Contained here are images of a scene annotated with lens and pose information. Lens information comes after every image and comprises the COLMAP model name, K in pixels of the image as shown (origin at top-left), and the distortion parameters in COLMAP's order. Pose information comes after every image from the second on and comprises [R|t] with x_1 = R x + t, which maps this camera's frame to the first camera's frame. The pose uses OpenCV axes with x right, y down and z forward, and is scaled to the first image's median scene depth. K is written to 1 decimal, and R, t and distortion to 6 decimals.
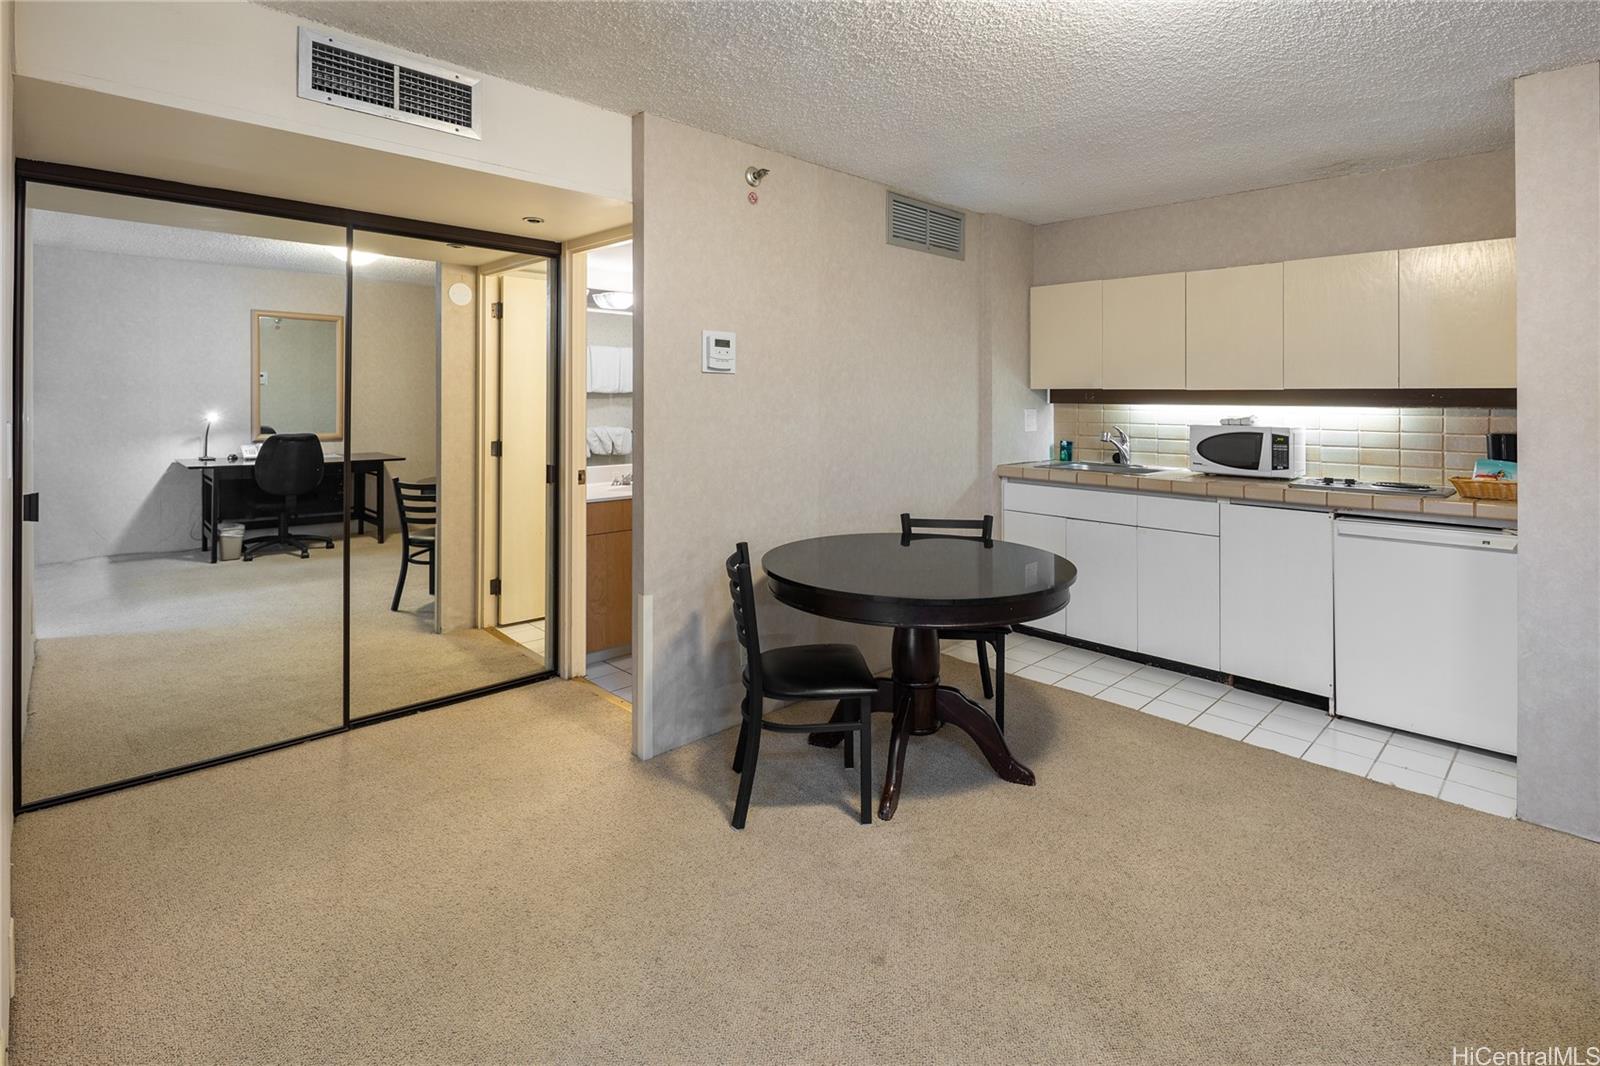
lens RADIAL K [[786.3, 0, 795.4], [0, 786.3, 395.9], [0, 0, 1]] dist [0.003122, -0.000150]
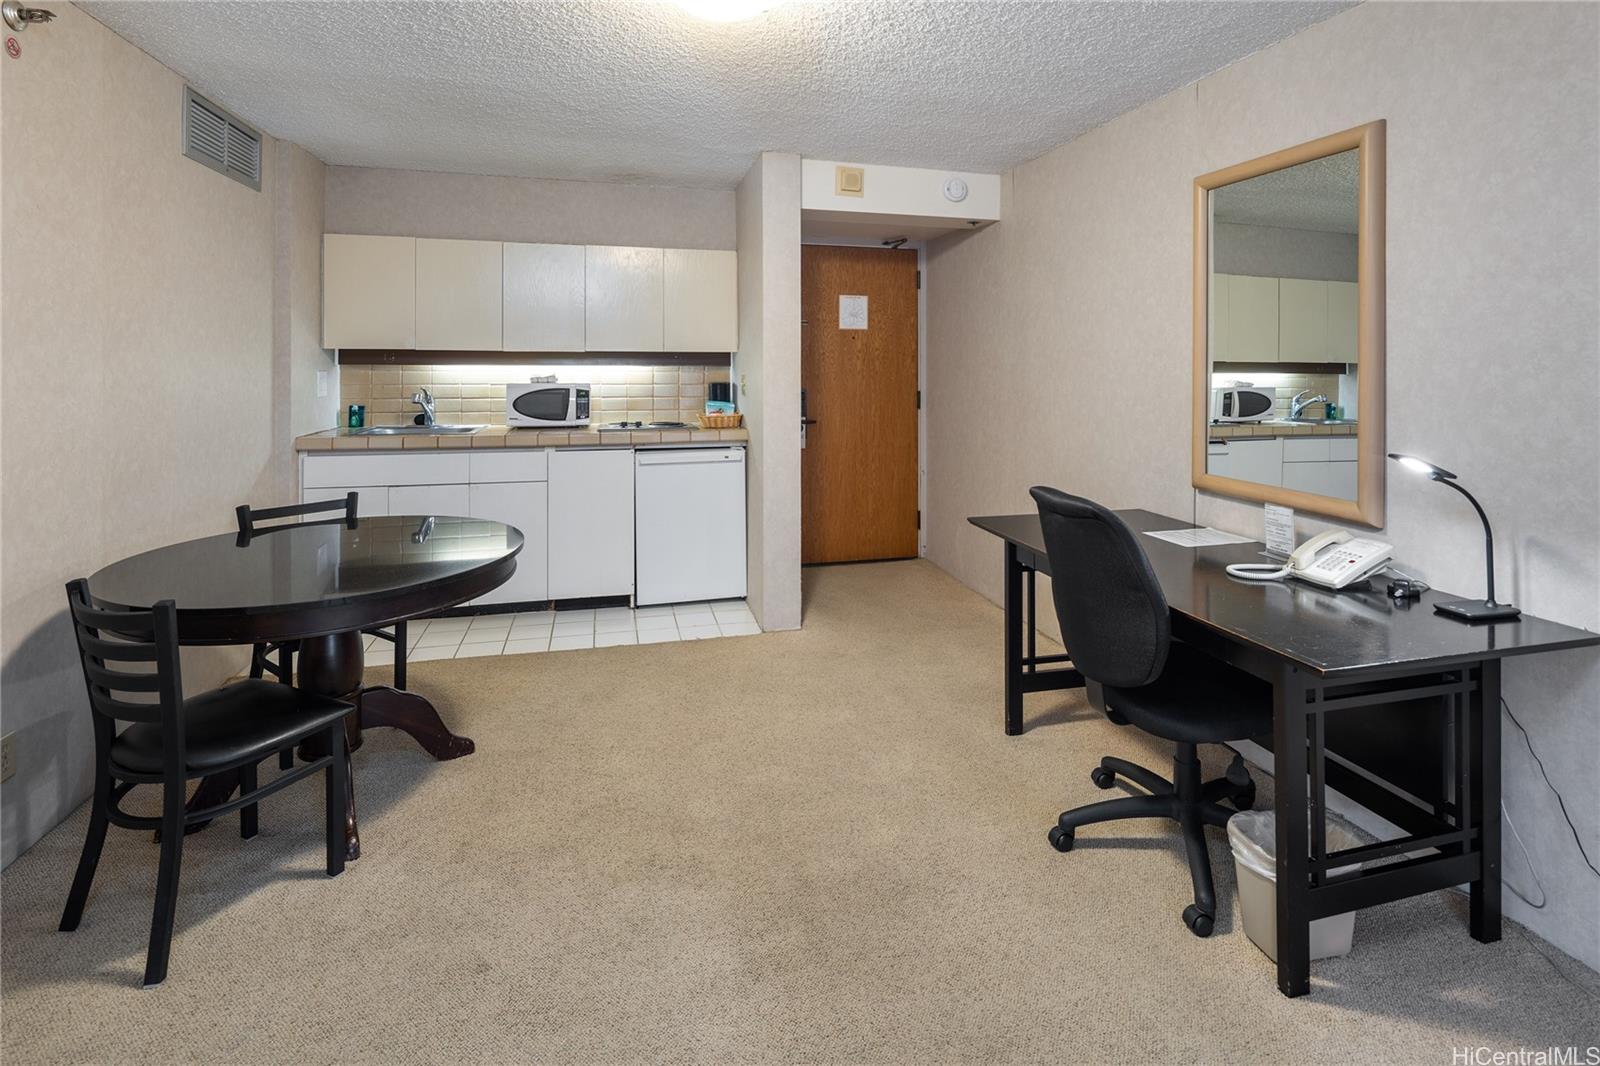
lens RADIAL K [[793.3, 0, 813.4], [0, 793.3, 359.8], [0, 0, 1]] dist [0.000930, -0.001511]
pose [[0.494049, -0.003392, 0.869428, -0.256151], [-0.001976, 0.999985, 0.005025, -0.002182], [-0.869432, -0.004201, 0.494035, 0.101602]]
